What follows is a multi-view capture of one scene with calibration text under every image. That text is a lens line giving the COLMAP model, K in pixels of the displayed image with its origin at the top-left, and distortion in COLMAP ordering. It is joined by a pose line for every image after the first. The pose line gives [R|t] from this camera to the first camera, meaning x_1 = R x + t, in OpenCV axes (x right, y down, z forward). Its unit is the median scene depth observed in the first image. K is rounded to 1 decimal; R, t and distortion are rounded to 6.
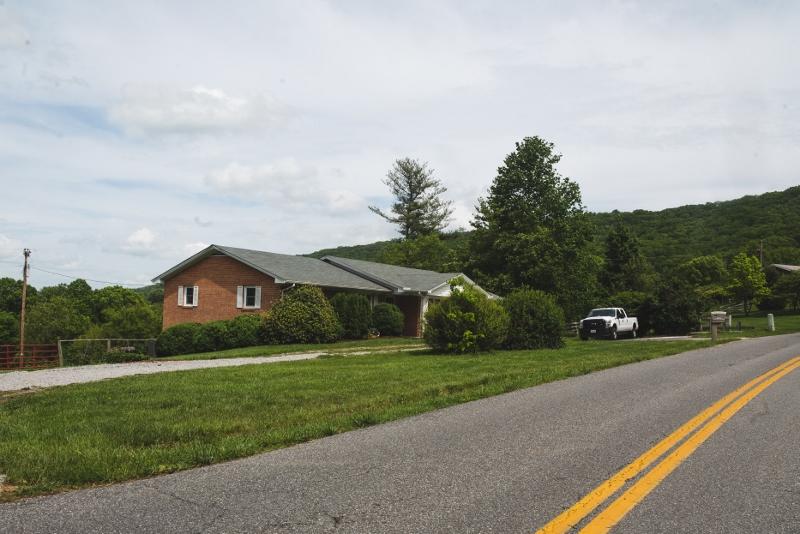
lens RADIAL K [[559.0, 0, 400.0], [0, 559.0, 267.0], [0, 0, 1]] dist [-0.158913, -0.000025]
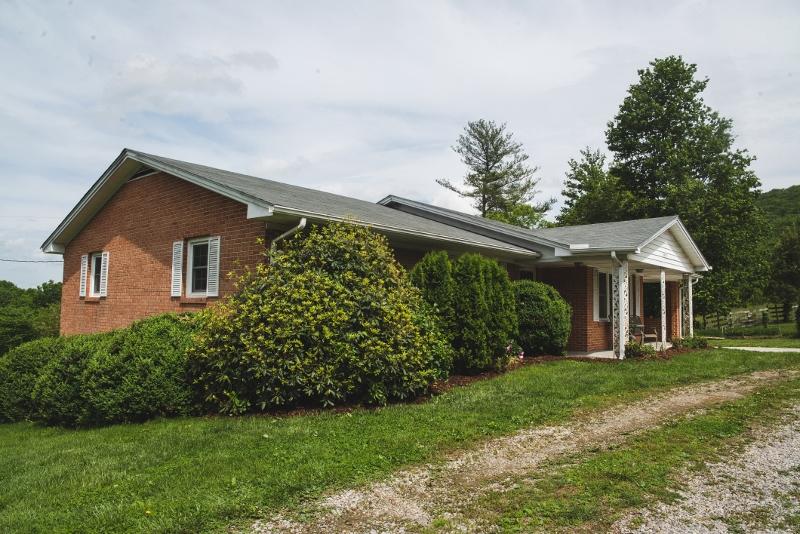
lens RADIAL K [[559.0, 0, 400.0], [0, 559.0, 267.0], [0, 0, 1]] dist [-0.158913, -0.000025]
pose [[0.993582, -0.027280, -0.109777, -0.025619], [0.028554, 0.999542, 0.010044, 0.014922], [0.109453, -0.013114, 0.993905, 0.177496]]
